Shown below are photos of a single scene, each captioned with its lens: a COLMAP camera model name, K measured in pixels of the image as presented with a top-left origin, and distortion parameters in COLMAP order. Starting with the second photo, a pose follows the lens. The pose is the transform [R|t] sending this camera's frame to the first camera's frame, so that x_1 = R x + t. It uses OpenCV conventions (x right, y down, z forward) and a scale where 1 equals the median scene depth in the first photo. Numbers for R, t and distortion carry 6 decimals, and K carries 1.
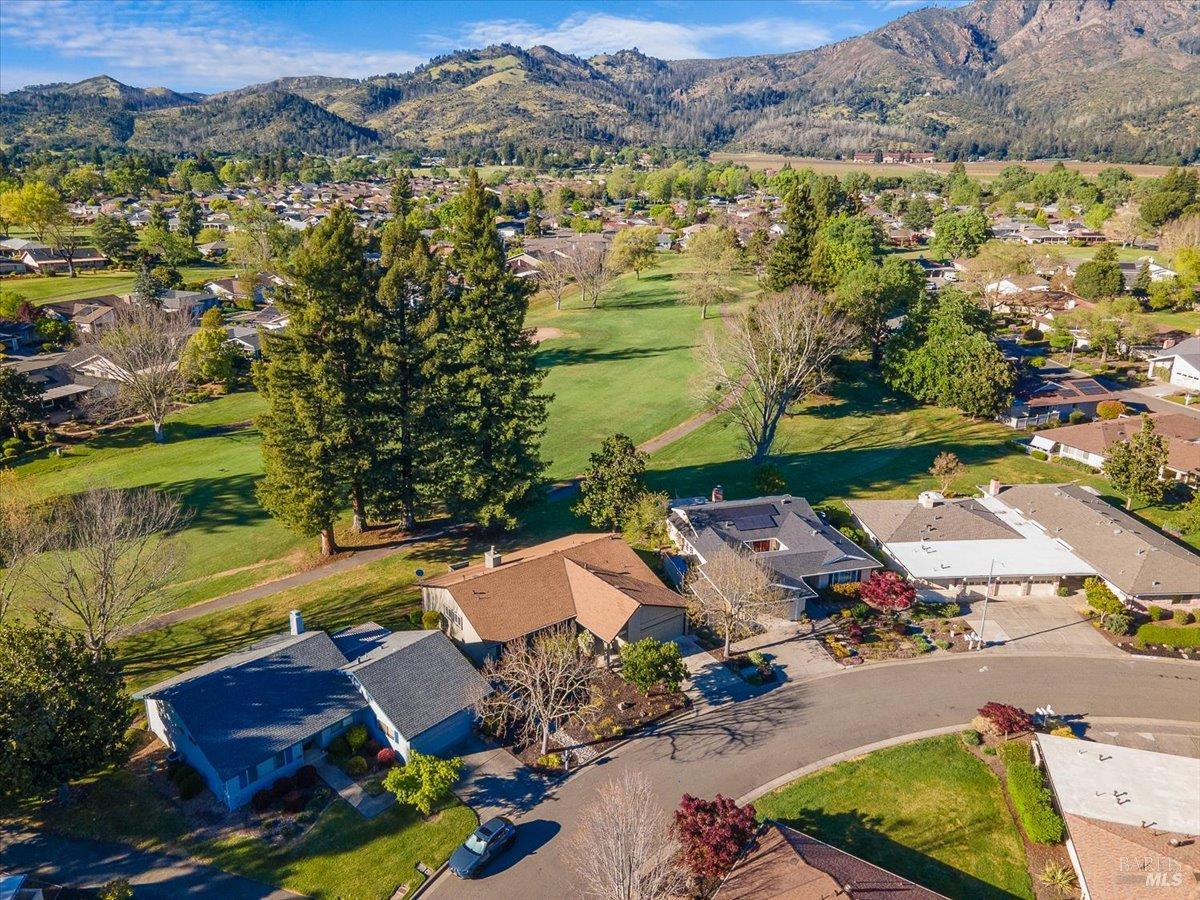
lens RADIAL K [[856.6, 0, 596.1], [0, 856.6, 452.9], [0, 0, 1]] dist [0.068988, -0.046492]
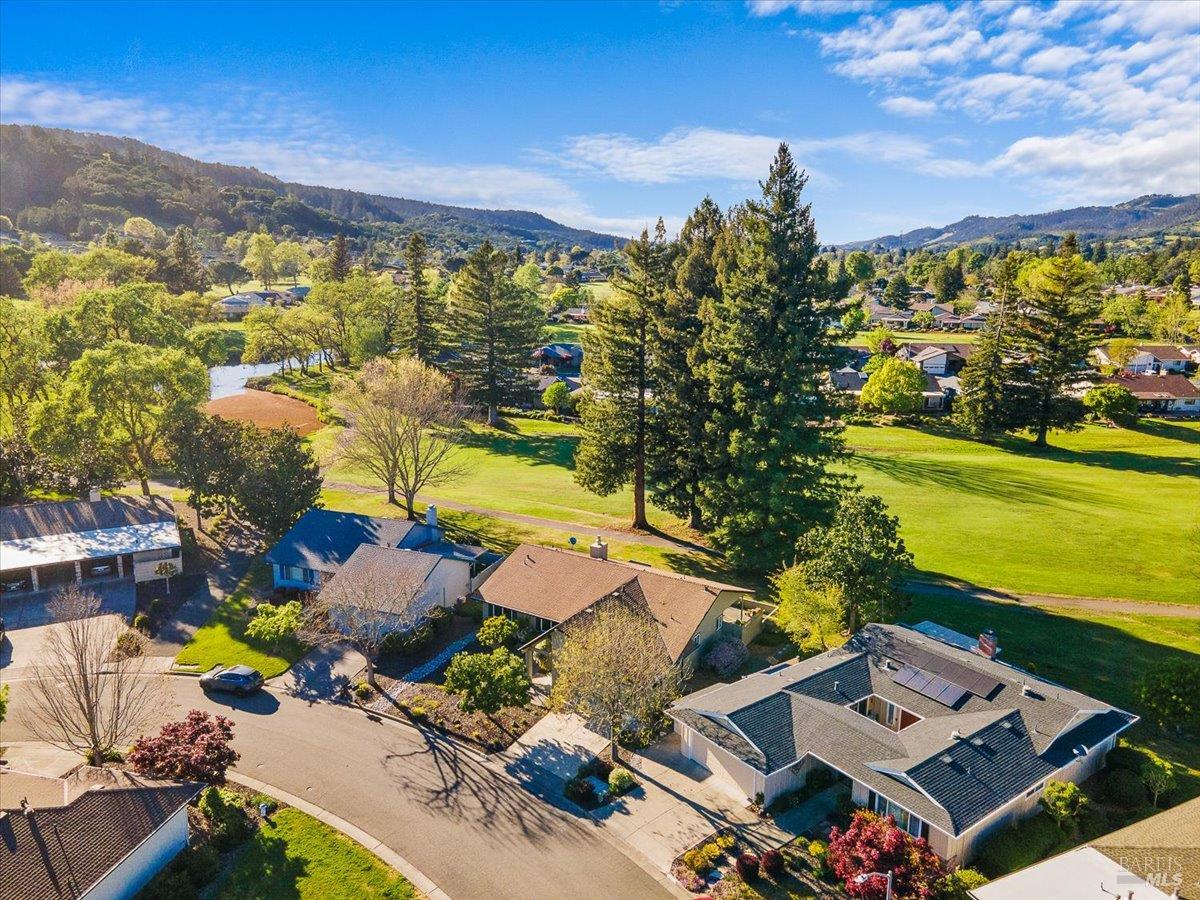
lens RADIAL K [[856.6, 0, 596.1], [0, 856.6, 452.9], [0, 0, 1]] dist [0.068988, -0.046492]
pose [[0.356450, 0.210237, -0.910354, 0.607192], [-0.304480, 0.947302, 0.099551, -0.058004], [0.883309, 0.241699, 0.401679, 0.519884]]
